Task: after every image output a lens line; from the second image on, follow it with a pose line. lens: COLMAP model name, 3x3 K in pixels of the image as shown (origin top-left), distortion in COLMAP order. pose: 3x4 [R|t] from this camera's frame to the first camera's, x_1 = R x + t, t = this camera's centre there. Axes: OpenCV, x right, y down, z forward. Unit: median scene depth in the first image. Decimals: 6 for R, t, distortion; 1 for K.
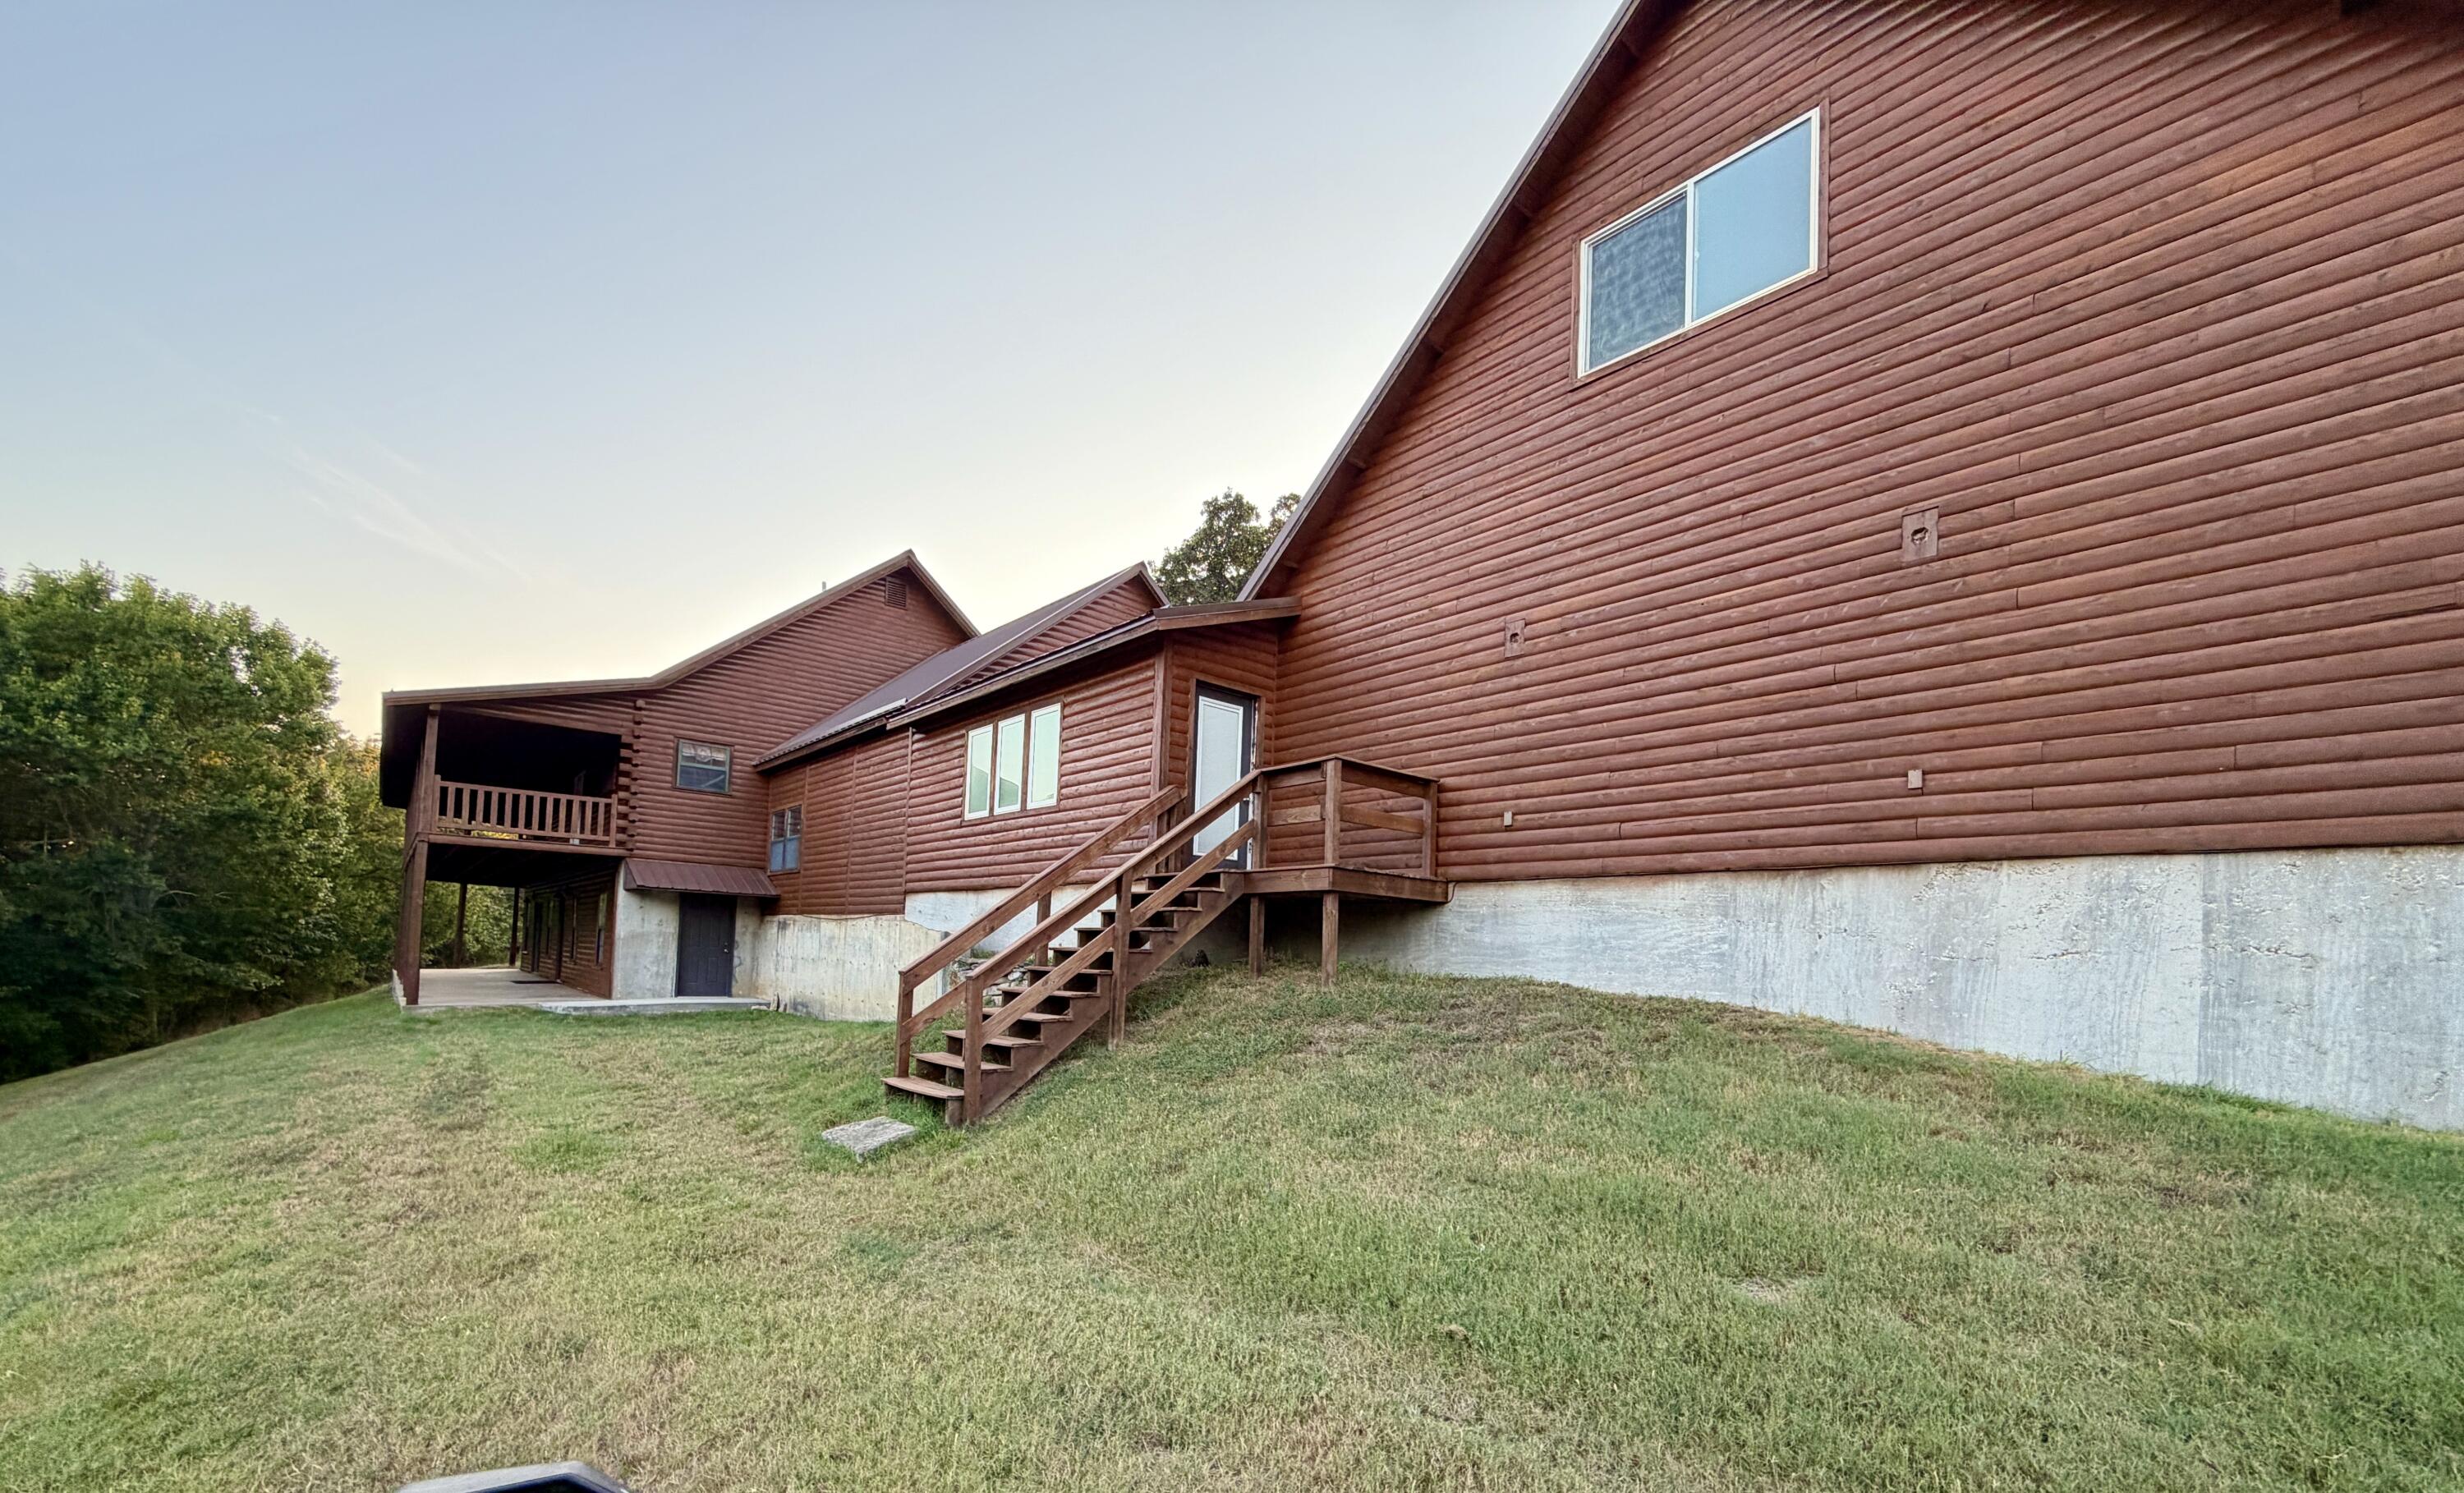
lens RADIAL K [[987.2, 0, 1226.7], [0, 987.2, 921.0], [0, 0, 1]] dist [0.000762, 0.000369]
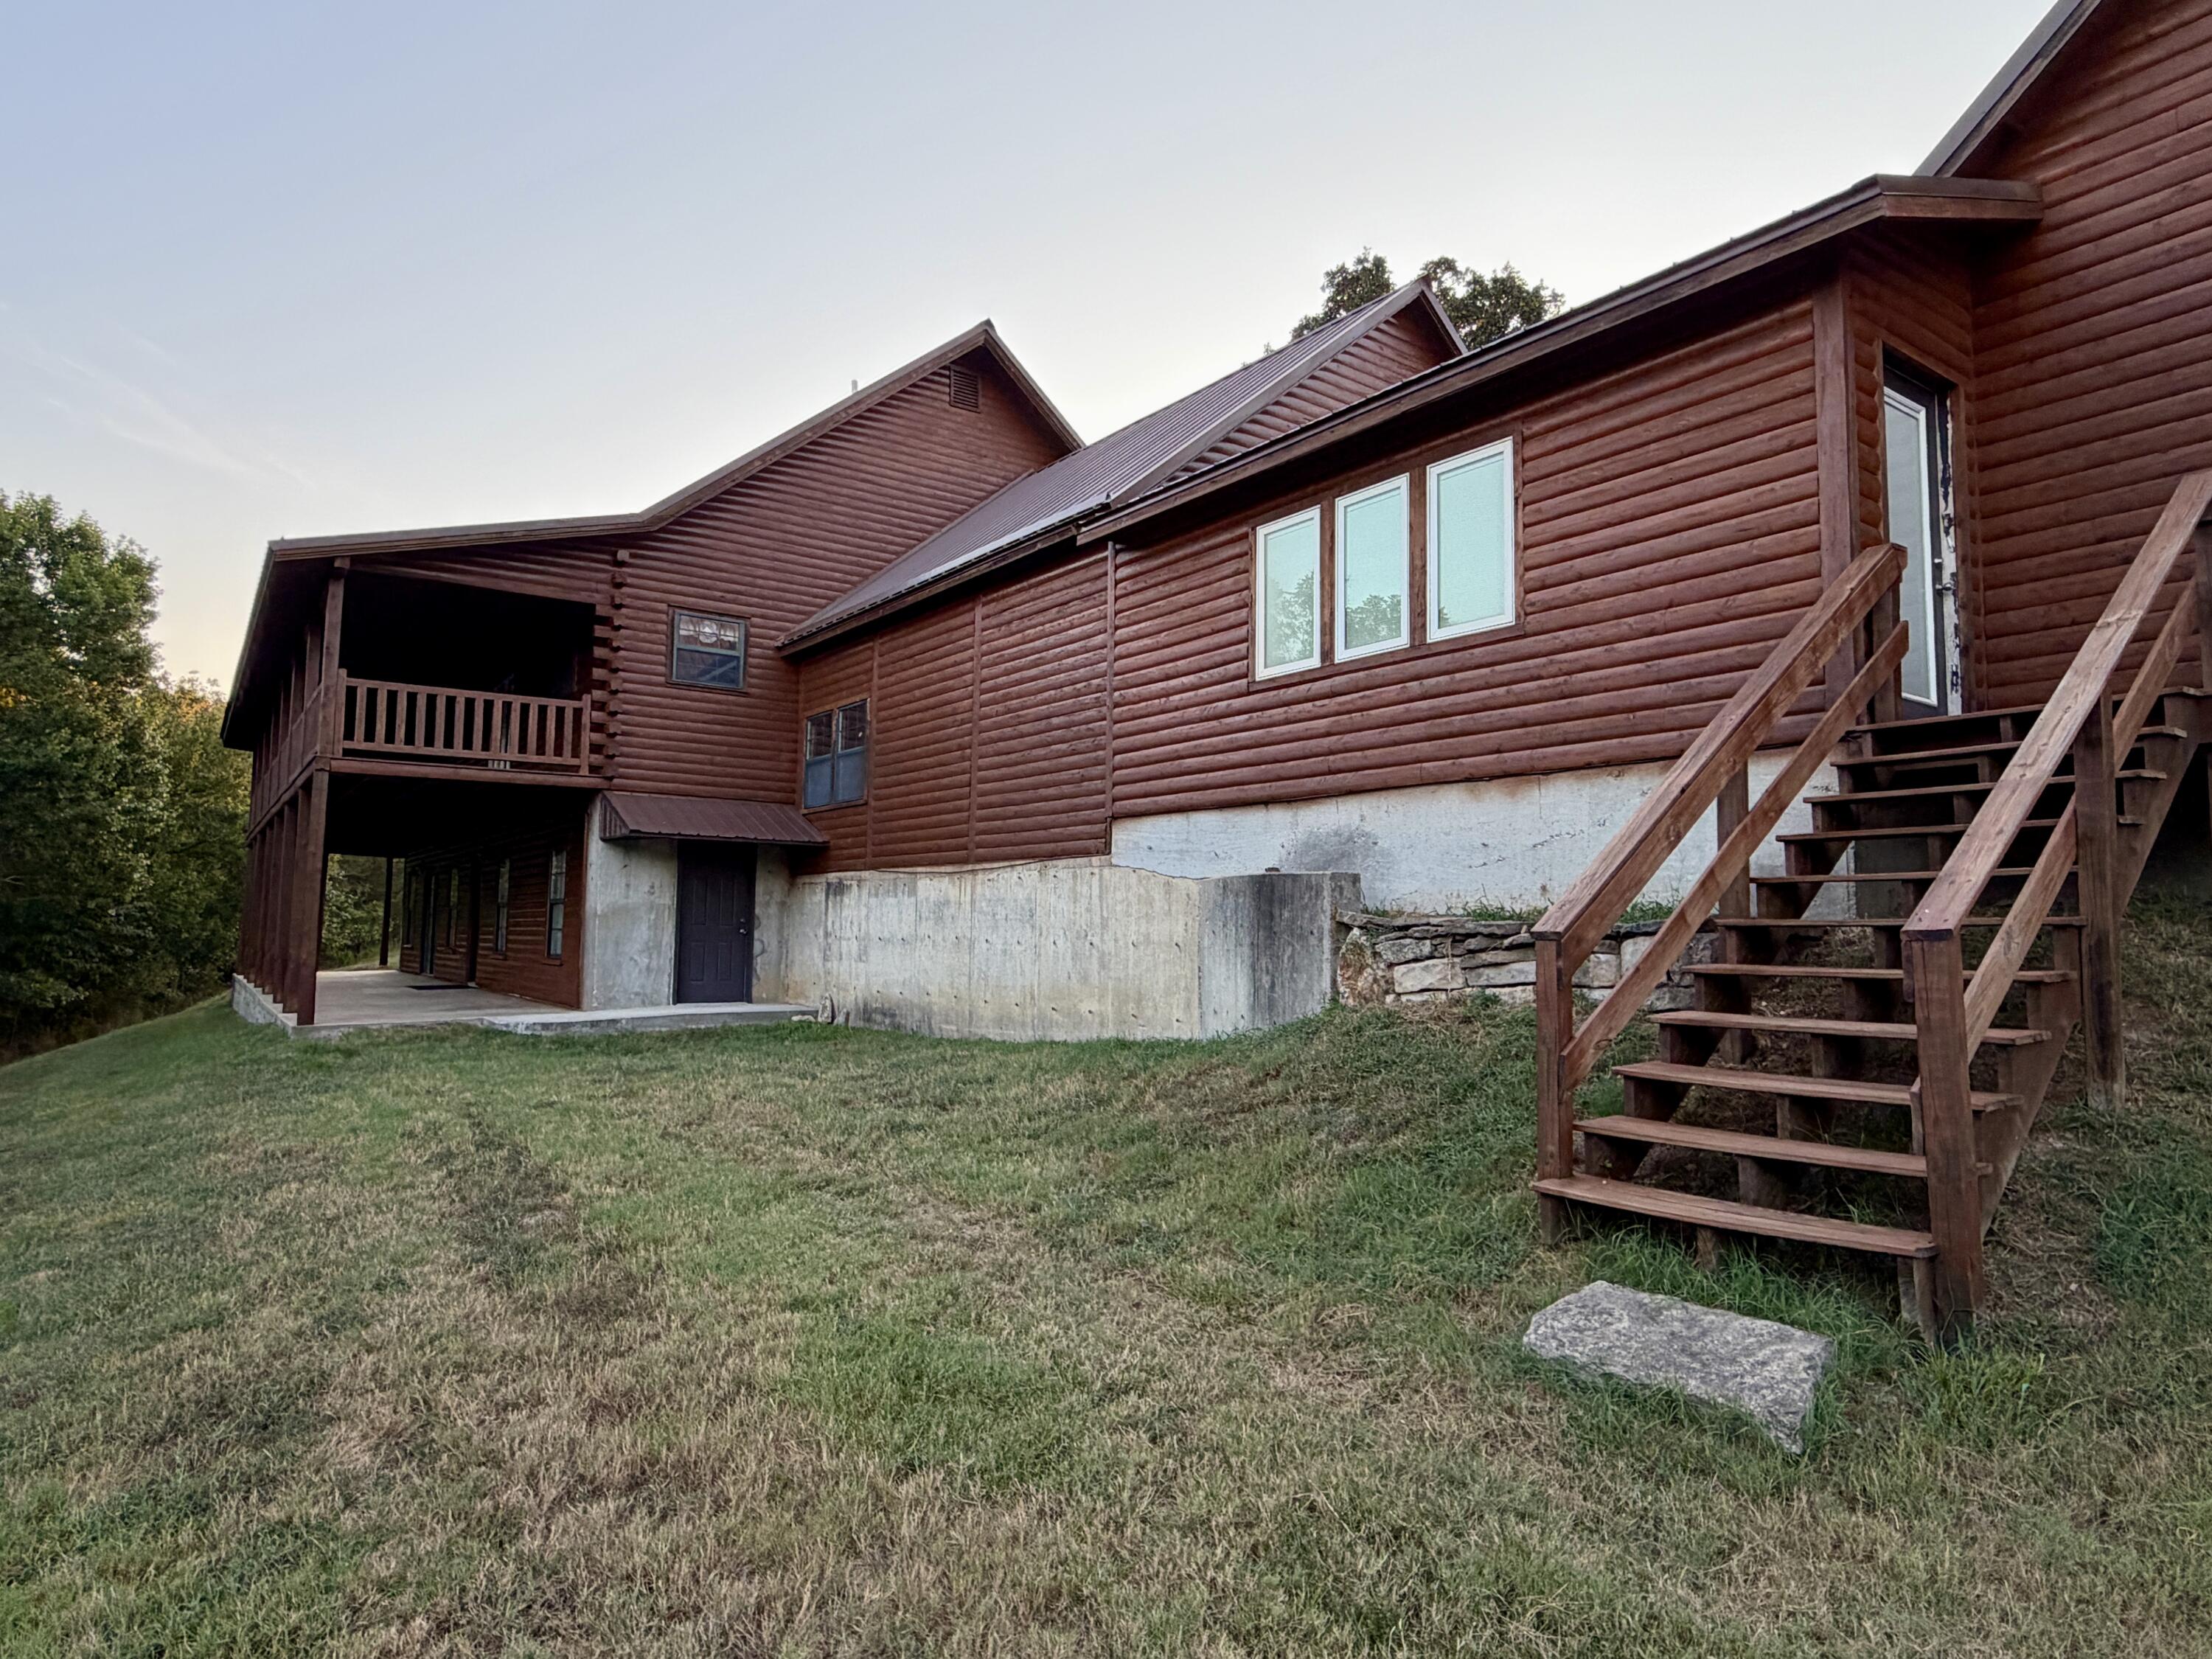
lens RADIAL K [[1299.0, 0, 1110.9], [0, 1299.0, 829.7], [0, 0, 1]] dist [-0.001198, 0.001071]
pose [[0.995964, -0.031904, -0.083888, -0.206725], [0.027901, 0.998435, -0.048469, 0.012498], [0.085303, 0.045933, 0.995296, 0.180556]]
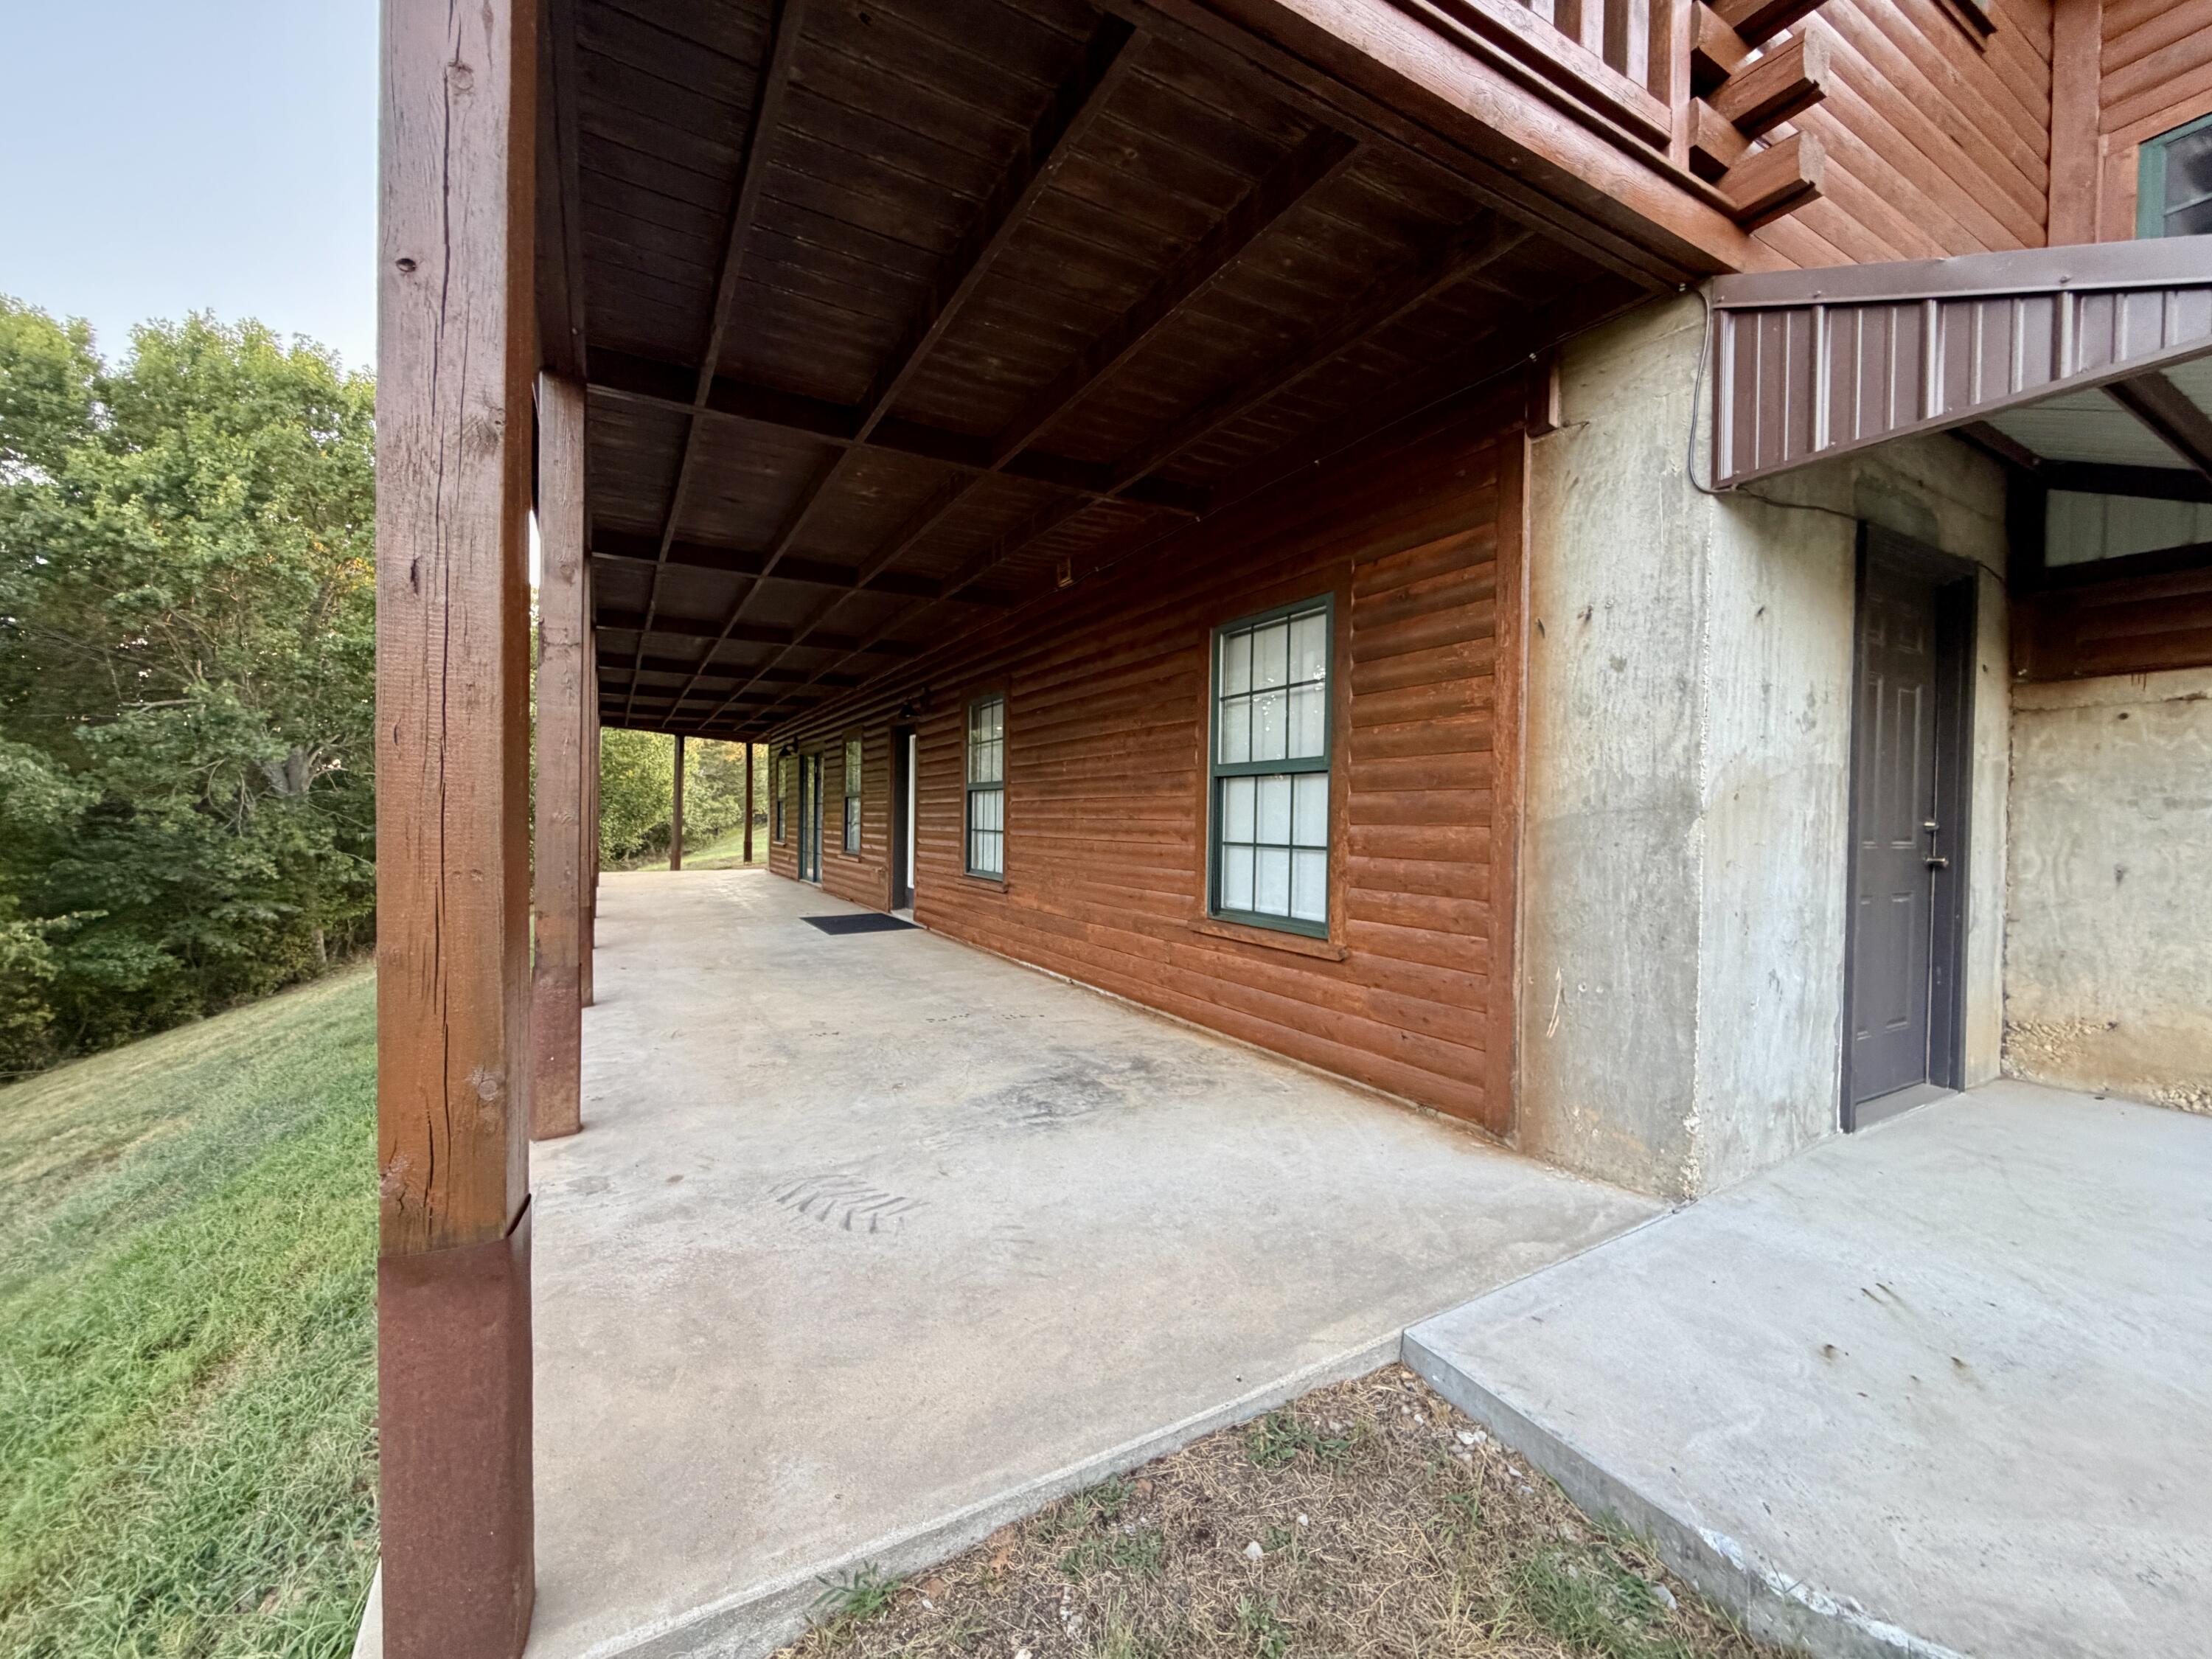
lens RADIAL K [[885.4, 0, 1102.7], [0, 885.4, 828.5], [0, 0, 1]] dist [-0.000455, 0.000143]
pose [[0.980508, -0.021806, -0.195263, -0.685248], [0.030135, 0.998754, 0.039788, 0.012696], [0.194152, -0.044897, 0.979944, 0.853427]]
